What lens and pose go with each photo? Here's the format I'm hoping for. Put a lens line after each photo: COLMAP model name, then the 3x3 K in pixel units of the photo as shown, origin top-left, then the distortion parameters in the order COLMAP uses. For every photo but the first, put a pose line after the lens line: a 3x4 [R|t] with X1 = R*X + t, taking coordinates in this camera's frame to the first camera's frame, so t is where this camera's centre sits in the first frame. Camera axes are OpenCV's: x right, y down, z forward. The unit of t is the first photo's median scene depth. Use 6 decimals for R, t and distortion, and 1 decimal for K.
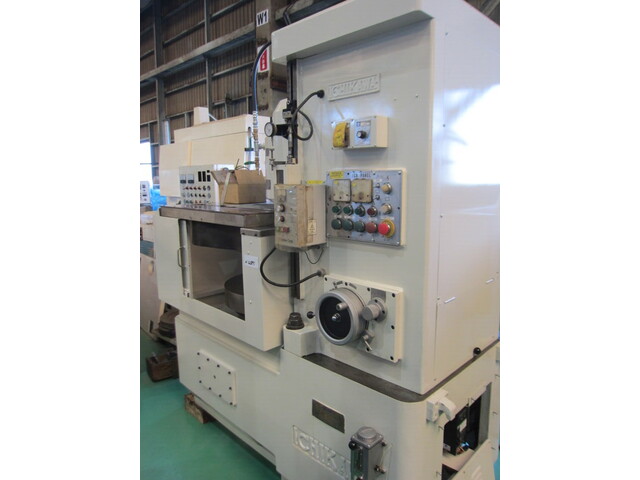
lens RADIAL K [[396.0, 0, 320.0], [0, 396.0, 240.0], [0, 0, 1]] dist [-0.038870, 0.001350]
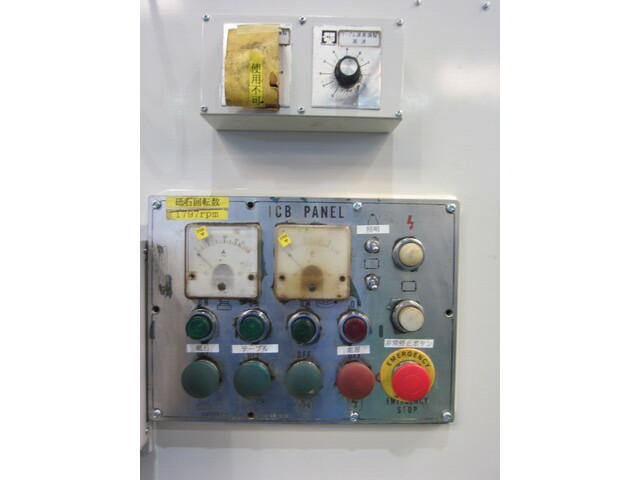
lens RADIAL K [[396.0, 0, 320.0], [0, 396.0, 240.0], [0, 0, 1]] dist [-0.038870, 0.001350]
pose [[0.702891, -0.000898, 0.711297, -0.102842], [0.093073, 0.991517, -0.090722, -0.107439], [-0.705182, 0.129970, 0.697012, 0.742756]]
